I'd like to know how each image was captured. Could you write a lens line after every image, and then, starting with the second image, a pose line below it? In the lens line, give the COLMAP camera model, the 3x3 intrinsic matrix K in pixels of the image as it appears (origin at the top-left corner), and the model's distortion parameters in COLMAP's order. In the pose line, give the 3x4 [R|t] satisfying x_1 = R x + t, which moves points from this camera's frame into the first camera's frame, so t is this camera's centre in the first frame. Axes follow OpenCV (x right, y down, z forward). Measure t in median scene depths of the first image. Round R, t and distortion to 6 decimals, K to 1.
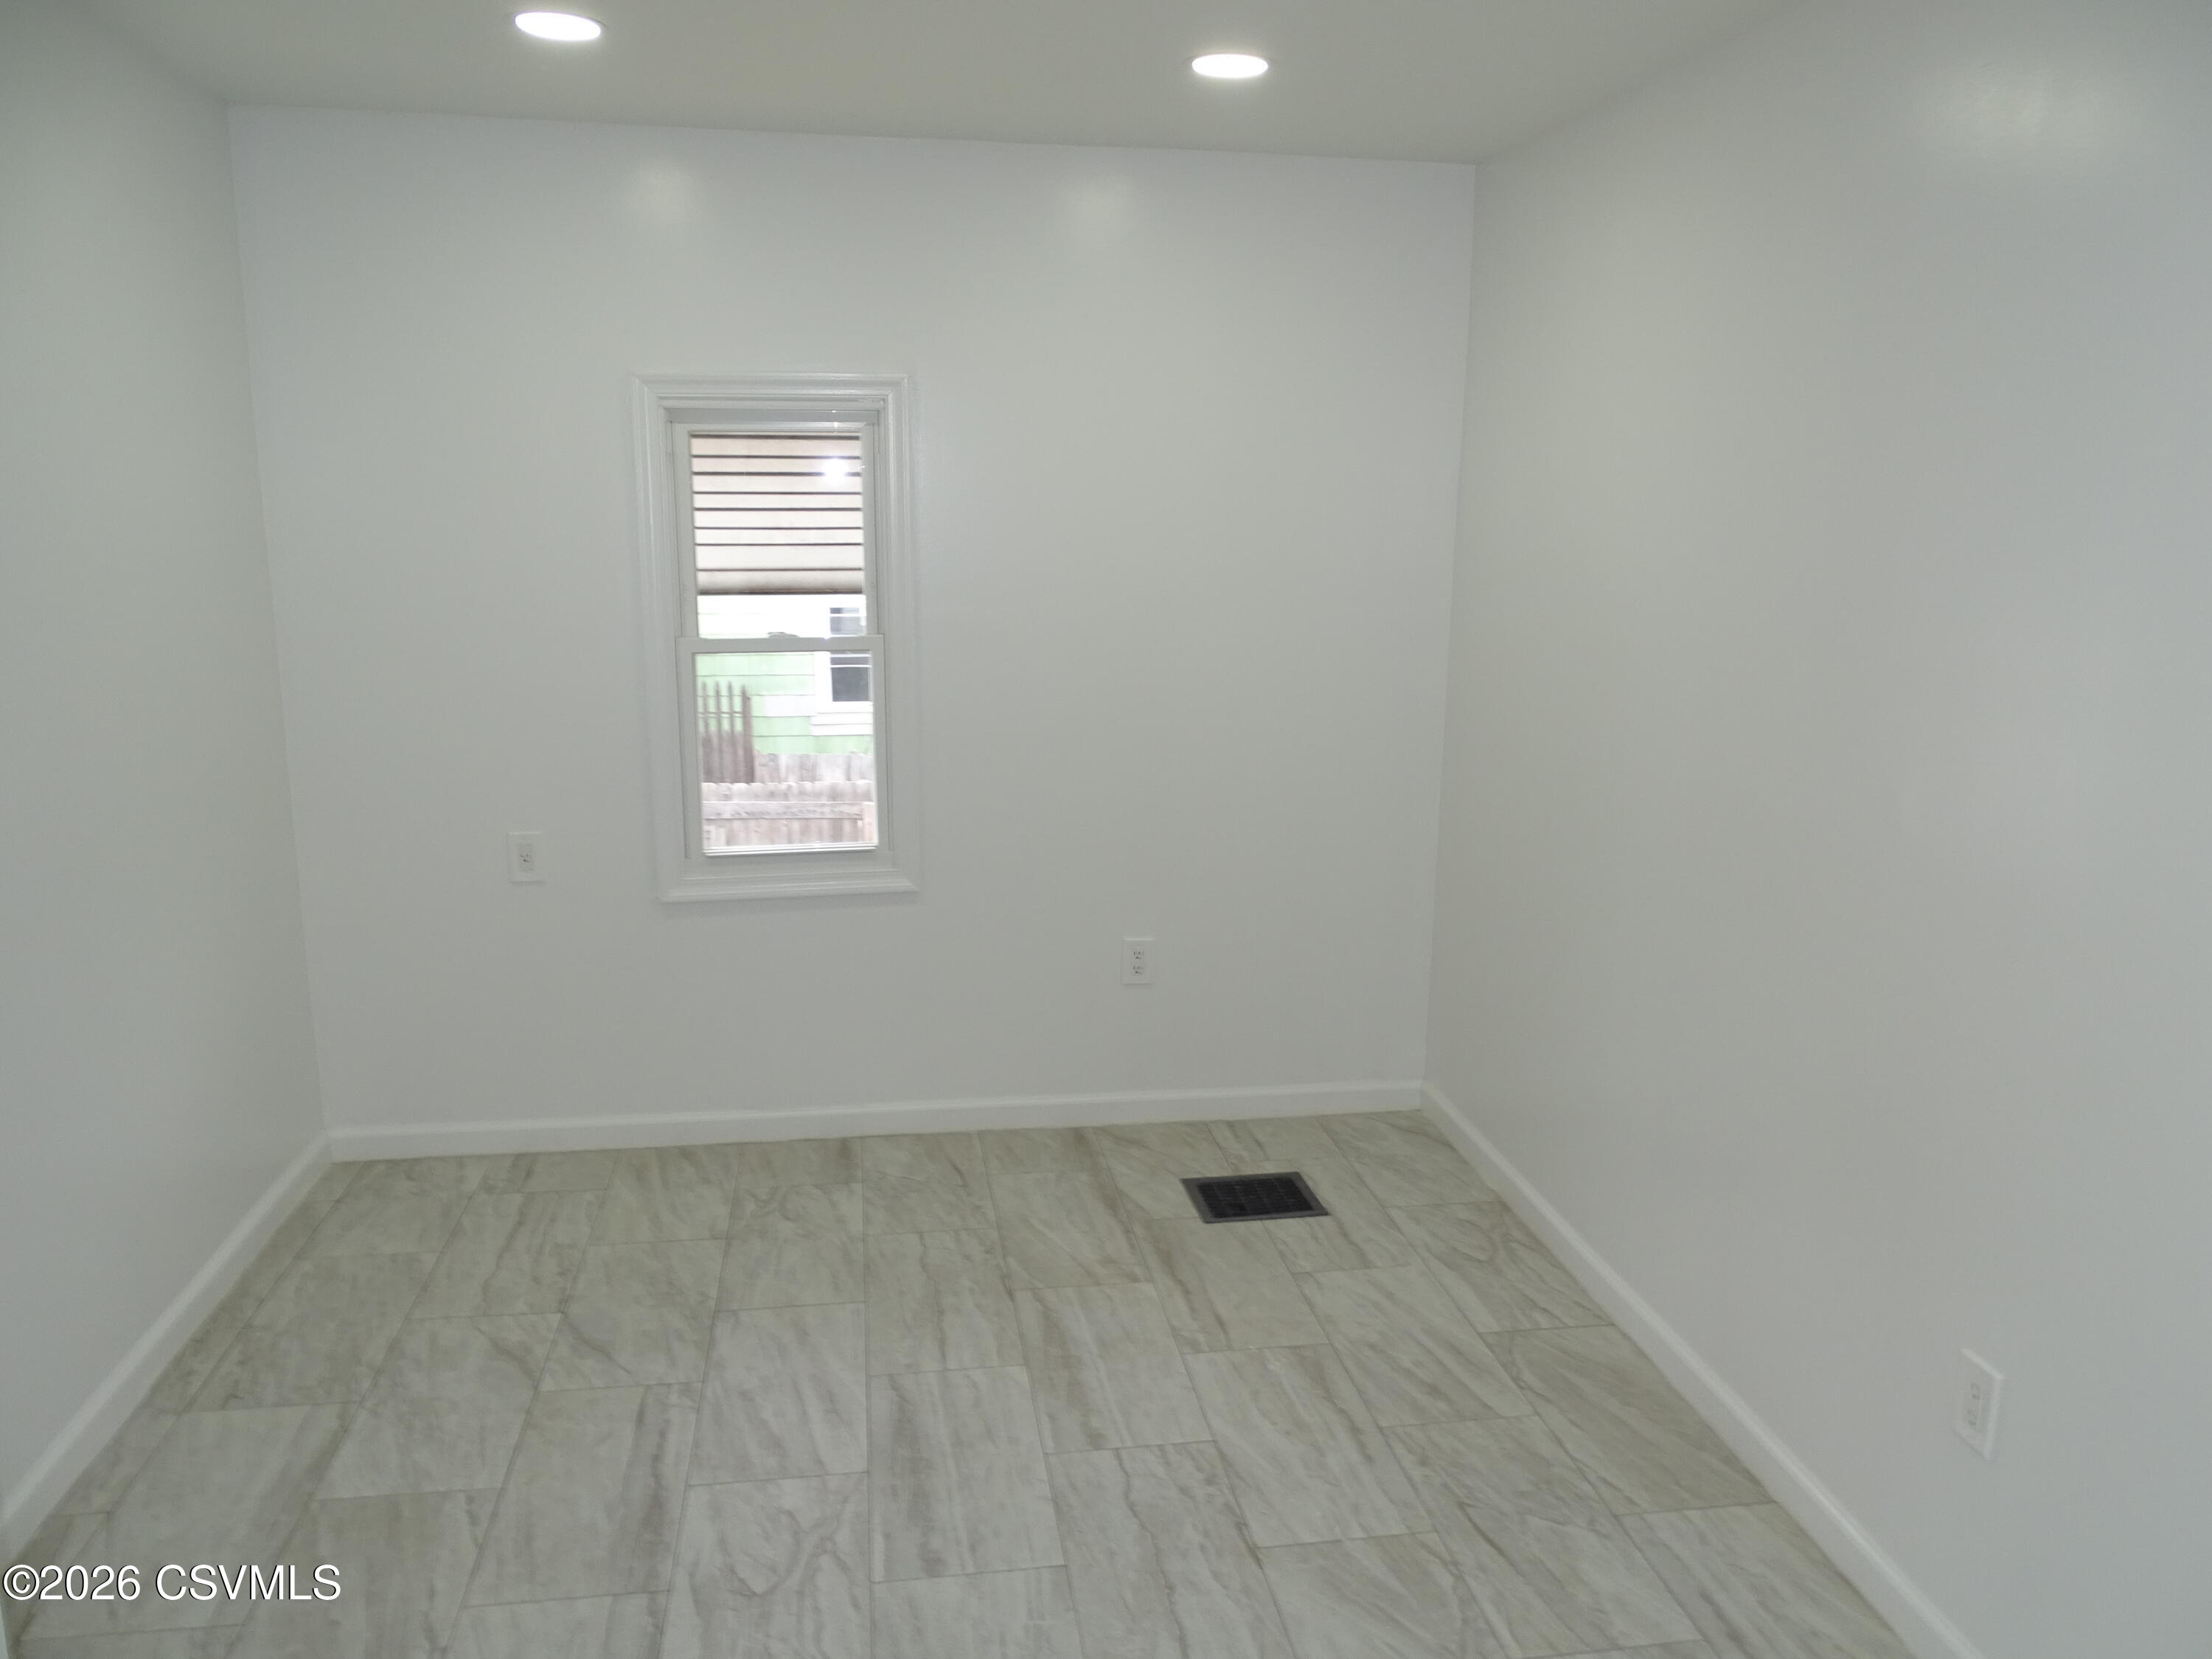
lens RADIAL K [[1653.6, 0, 1106.0], [0, 1653.6, 829.5], [0, 0, 1]] dist [0.007169, 0.003164]
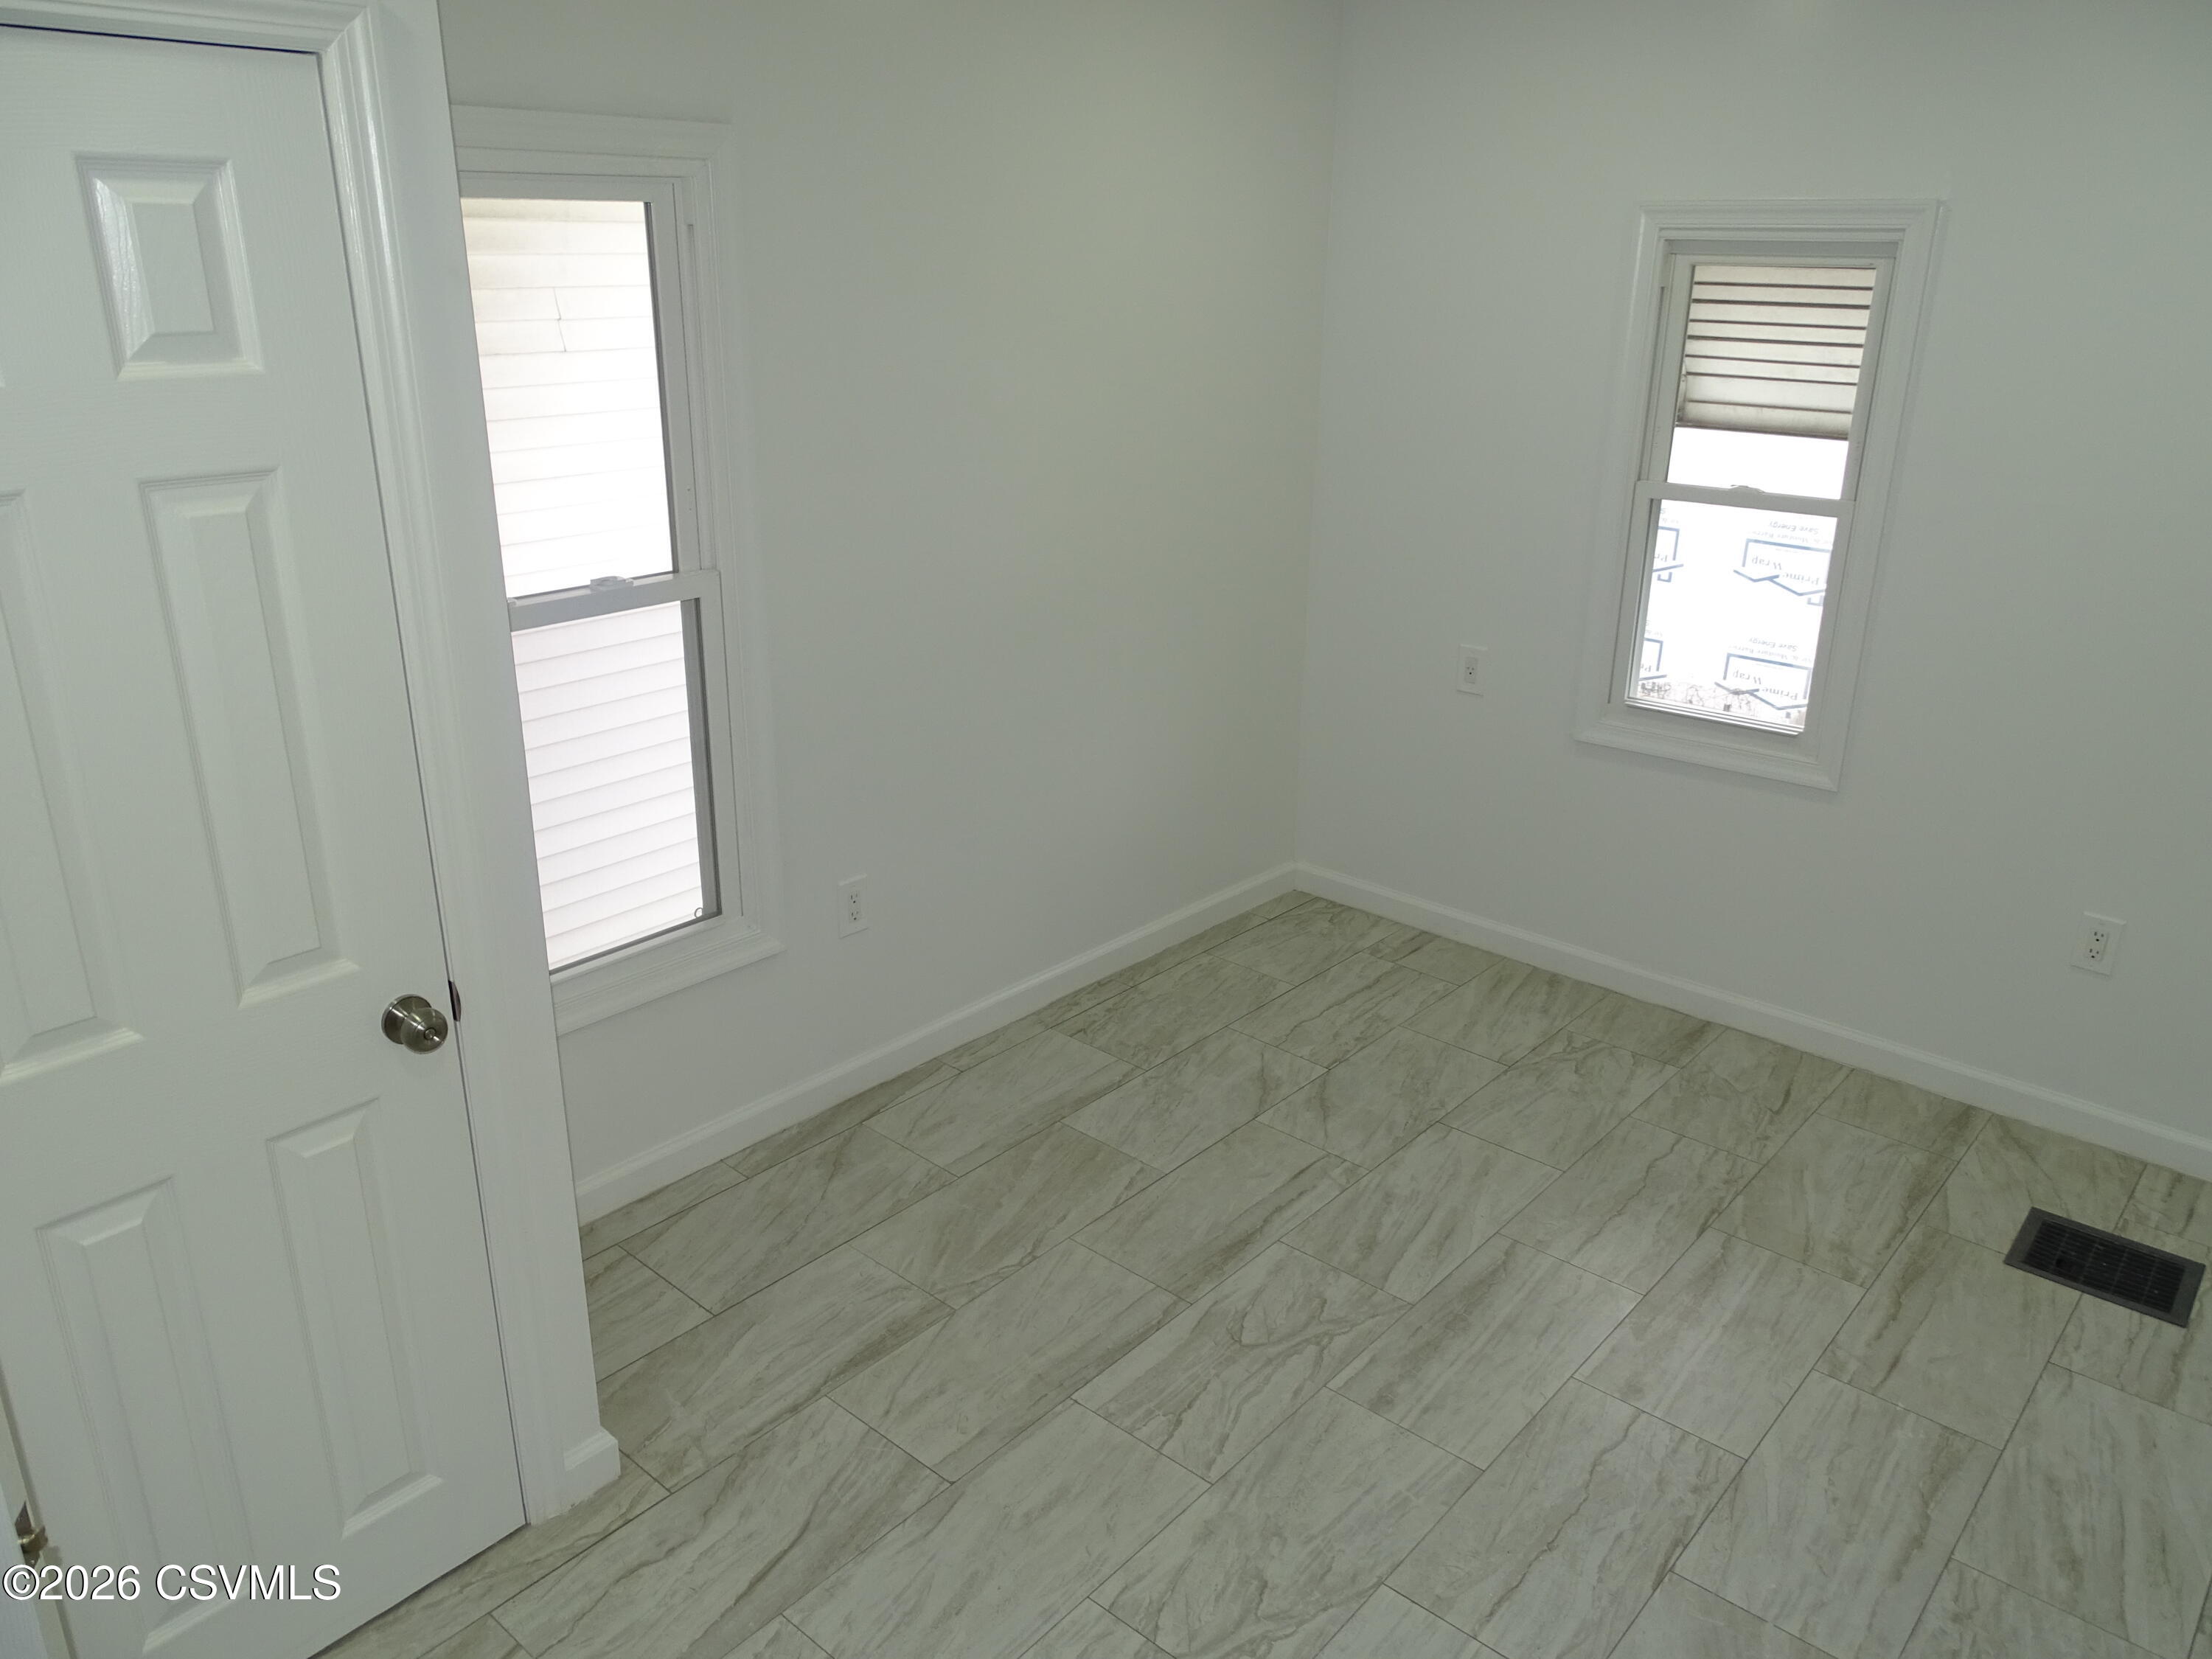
lens RADIAL K [[1640.6, 0, 1094.2], [0, 1640.6, 827.1], [0, 0, 1]] dist [-0.000287, 0.002015]
pose [[0.648083, 0.265847, -0.713663, 0.350918], [-0.165368, 0.963859, 0.208876, -0.084126], [0.743399, -0.017352, 0.668623, 0.132036]]
